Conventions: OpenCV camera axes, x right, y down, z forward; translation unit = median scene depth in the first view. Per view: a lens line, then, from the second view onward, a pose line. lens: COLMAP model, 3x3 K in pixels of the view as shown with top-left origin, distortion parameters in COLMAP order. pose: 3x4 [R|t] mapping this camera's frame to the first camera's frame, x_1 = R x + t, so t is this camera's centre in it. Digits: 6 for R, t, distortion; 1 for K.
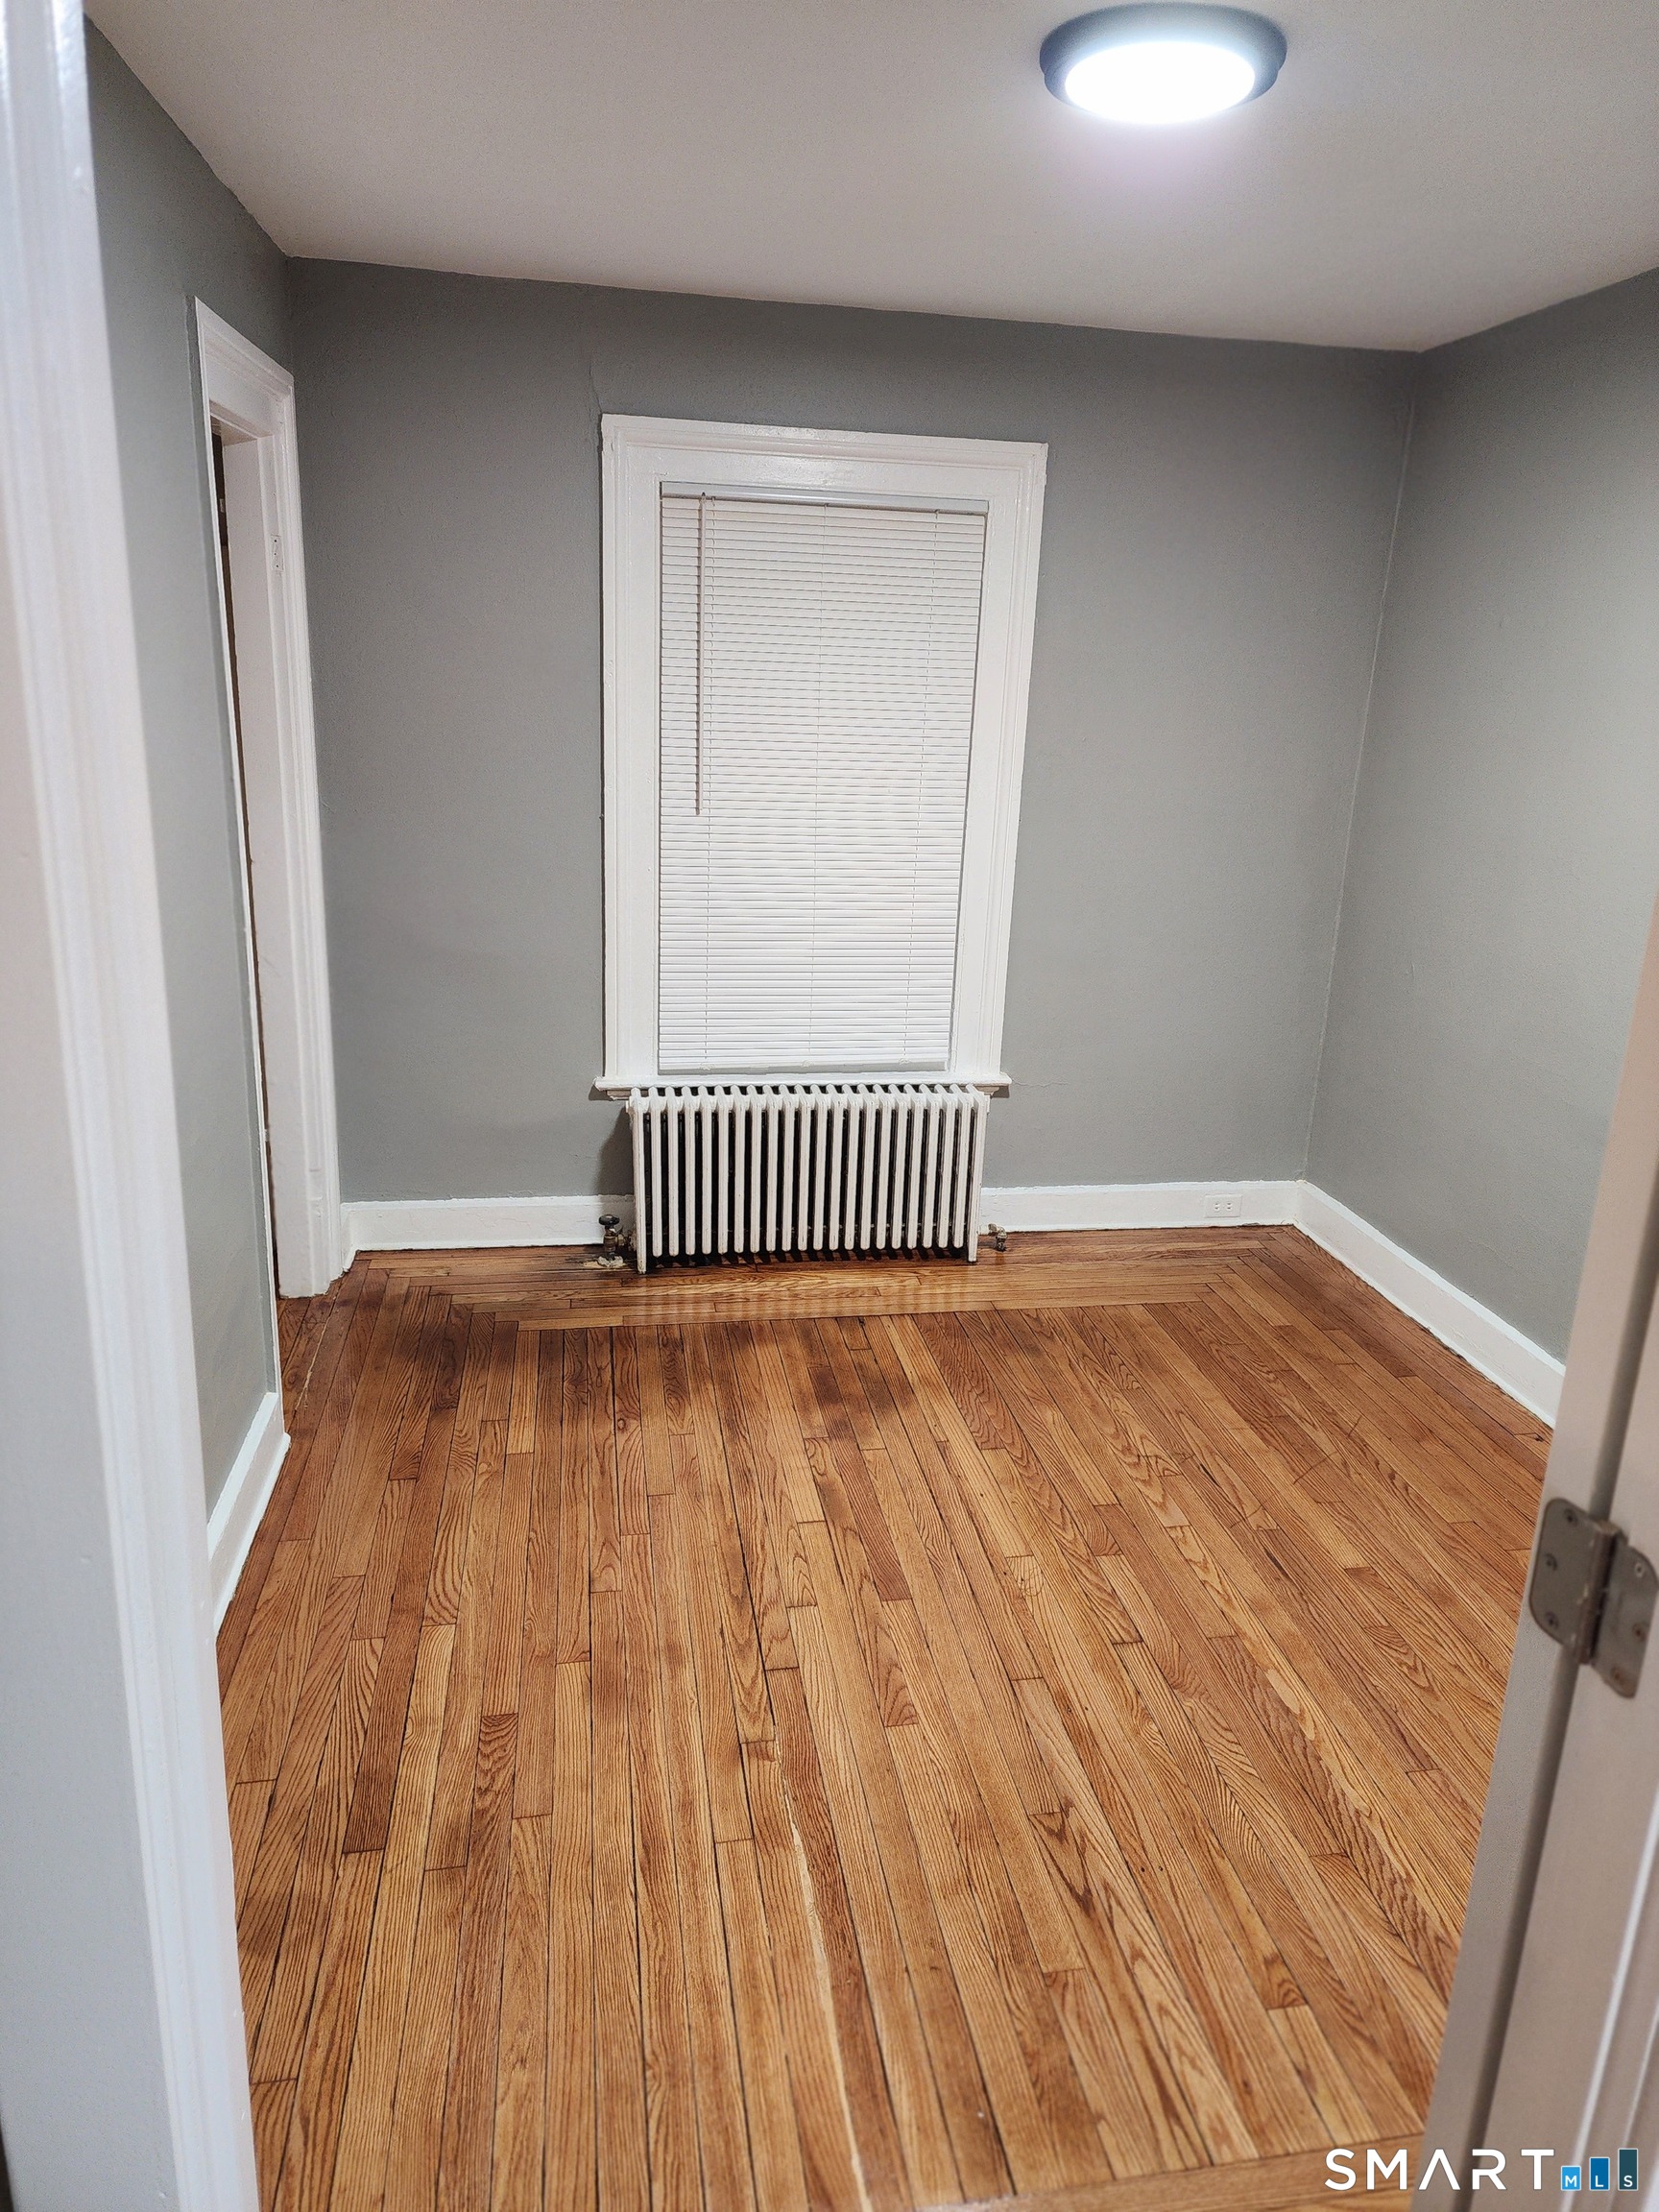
lens RADIAL K [[1498.4, 0, 829.5], [0, 1498.4, 1106.0], [0, 0, 1]] dist [0.042500, -0.038299]
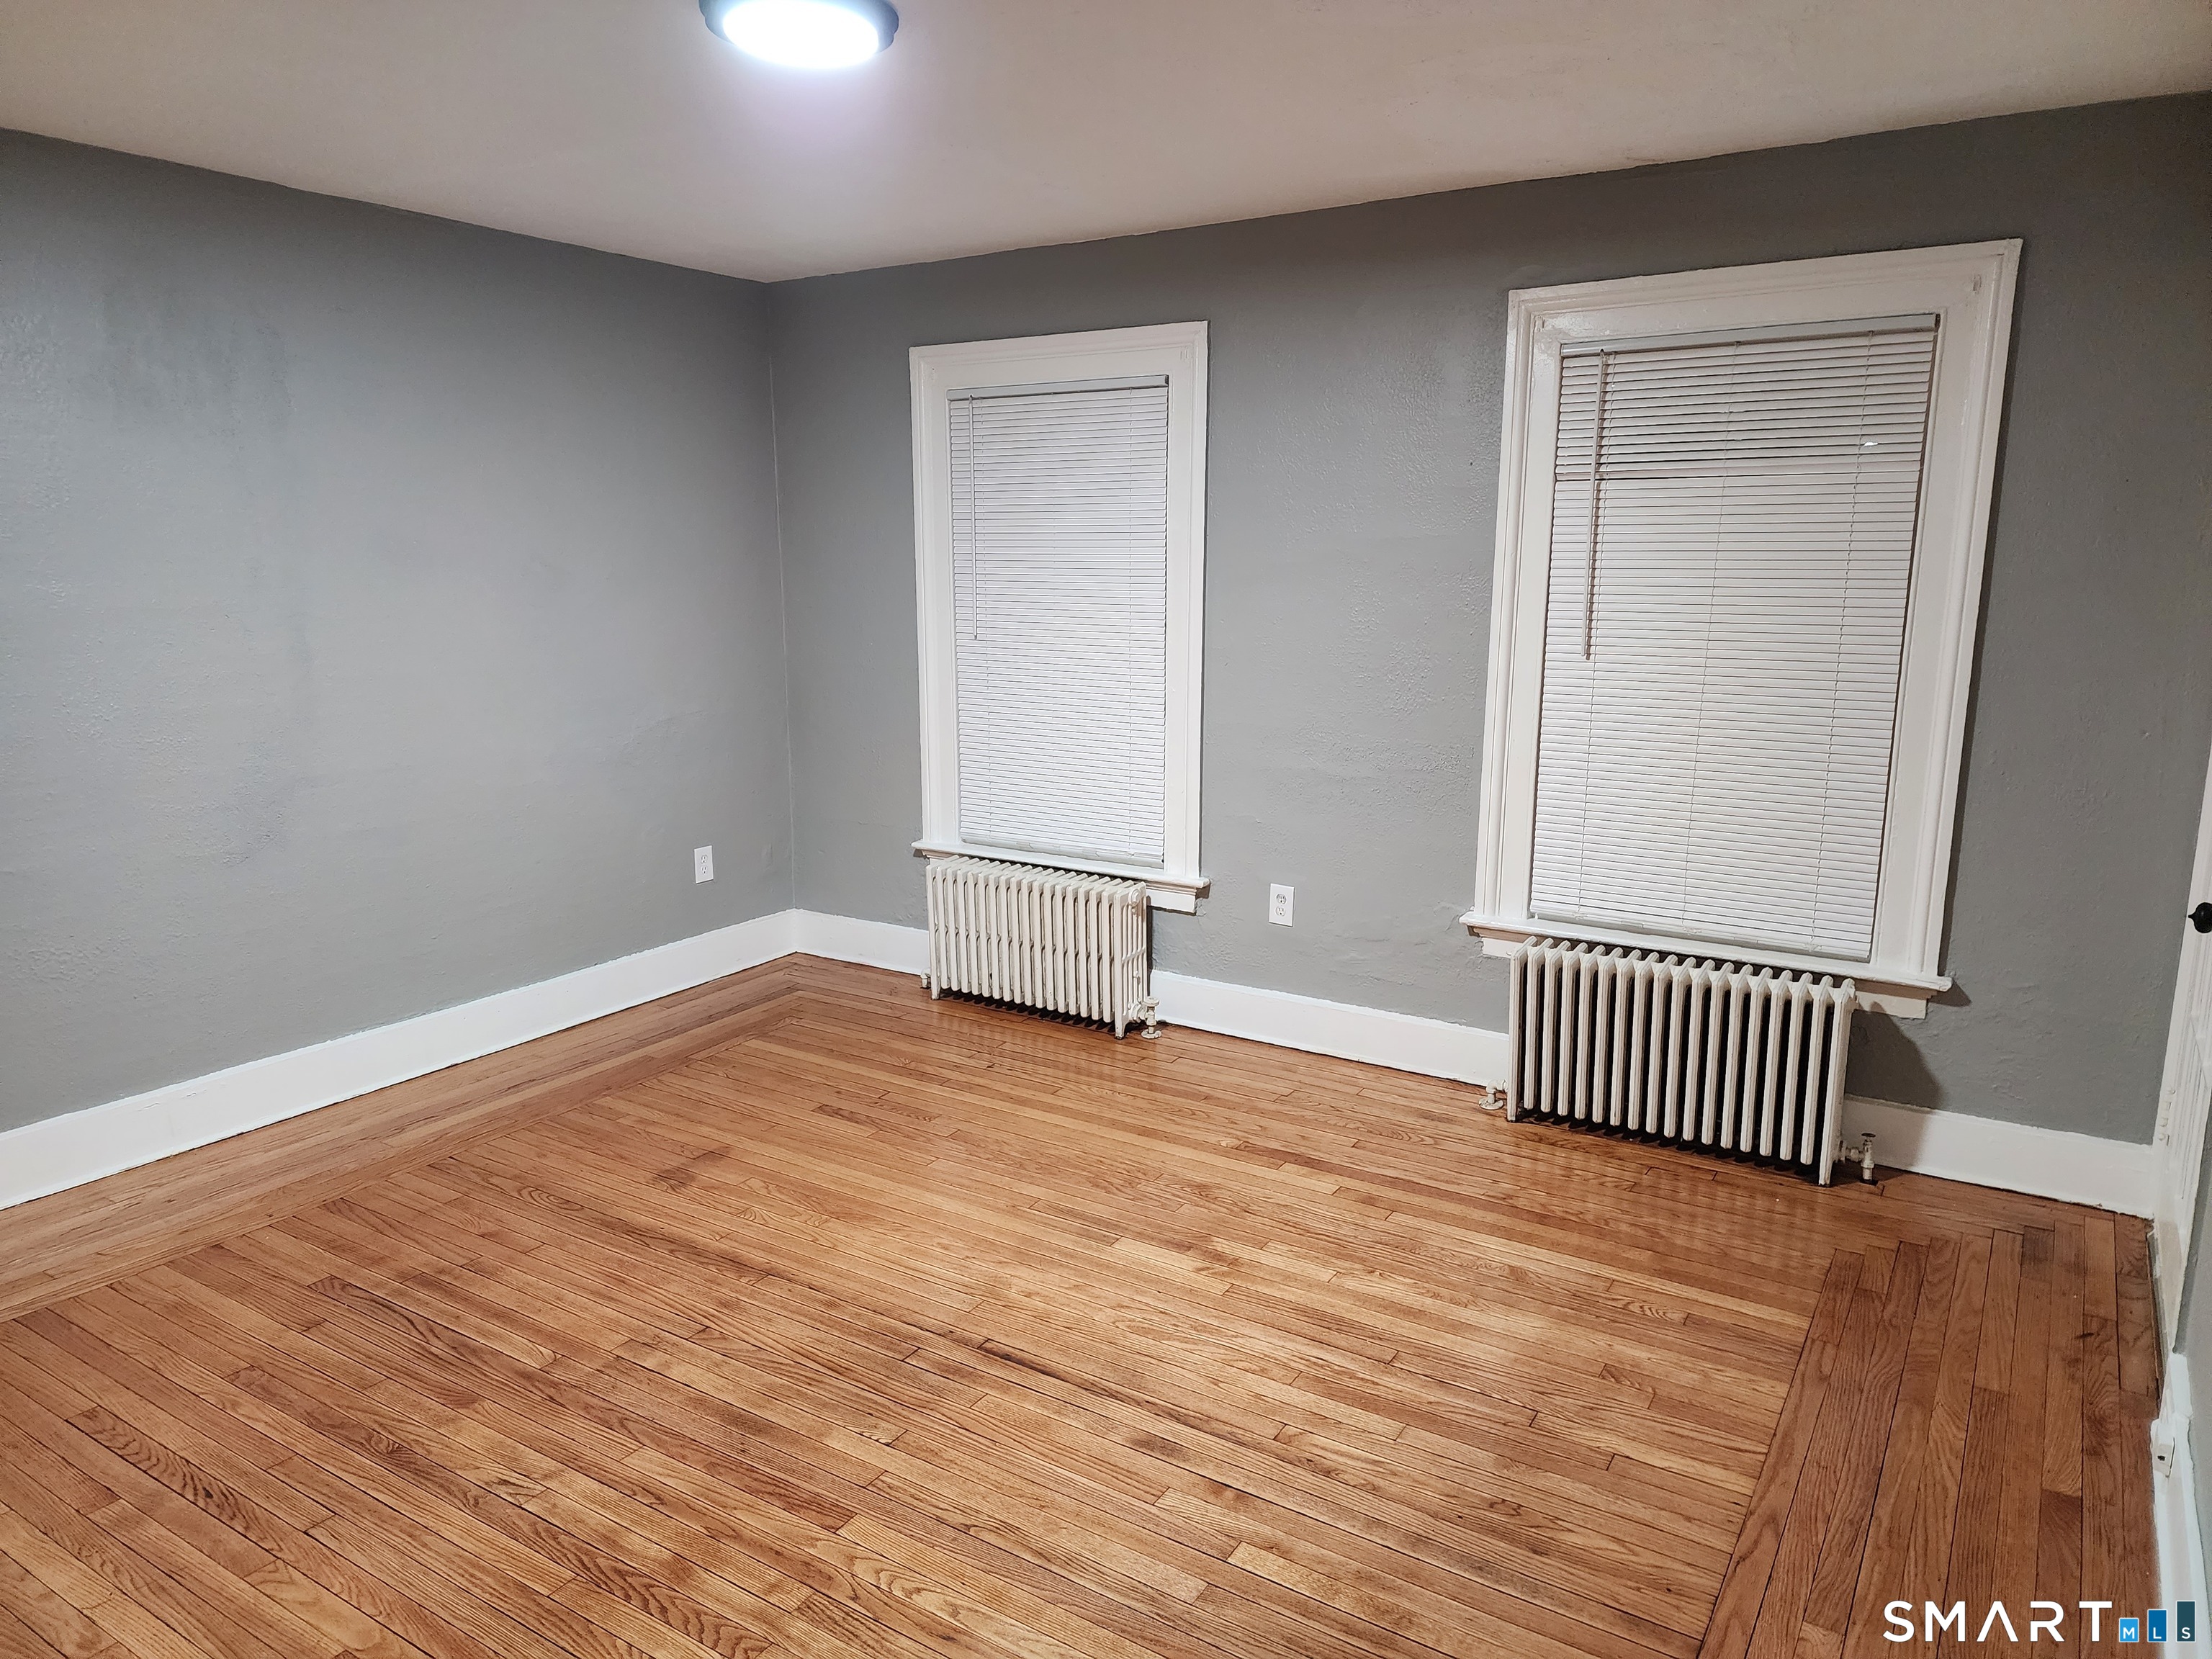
lens RADIAL K [[1498.4, 0, 1077.3], [0, 1498.4, 836.2], [0, 0, 1]] dist [0.042500, -0.038299]
pose [[0.735058, 0.091748, -0.671768, 0.771184], [-0.150688, 0.988128, -0.029930, -0.004812], [0.661047, 0.123227, 0.740157, 0.132013]]
